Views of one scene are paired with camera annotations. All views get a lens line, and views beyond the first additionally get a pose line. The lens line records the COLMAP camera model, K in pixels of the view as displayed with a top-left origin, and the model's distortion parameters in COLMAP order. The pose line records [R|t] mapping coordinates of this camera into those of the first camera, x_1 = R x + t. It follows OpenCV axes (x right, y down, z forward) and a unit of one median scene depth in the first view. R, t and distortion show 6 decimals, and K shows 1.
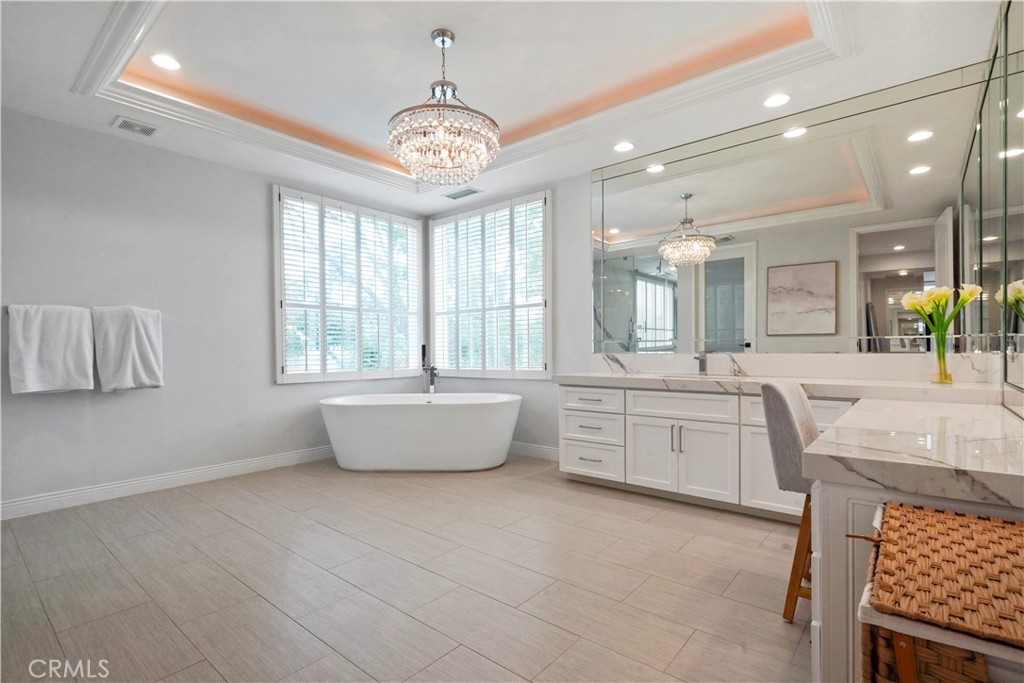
lens RADIAL K [[486.1, 0, 515.0], [0, 486.1, 350.4], [0, 0, 1]] dist [-0.002767, 0.003892]
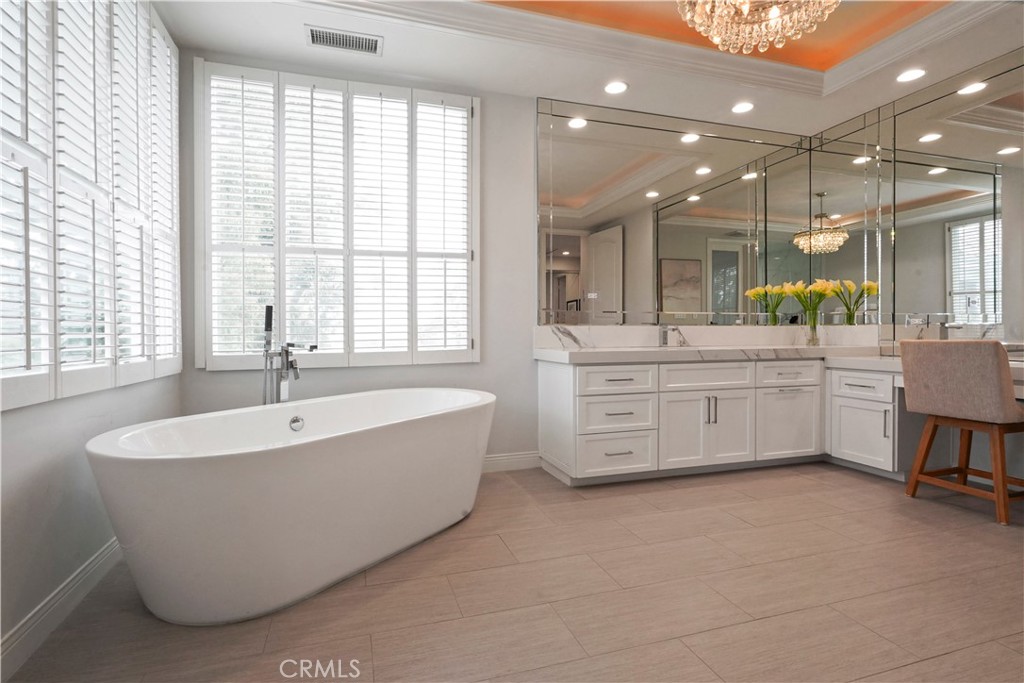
lens RADIAL K [[486.1, 0, 508.3], [0, 486.1, 333.3], [0, 0, 1]] dist [-0.002767, 0.003892]
pose [[0.549446, 0.003346, 0.835523, -0.619067], [0.001611, 0.999986, -0.005064, 0.026255], [-0.835528, 0.004128, 0.549433, 0.692639]]
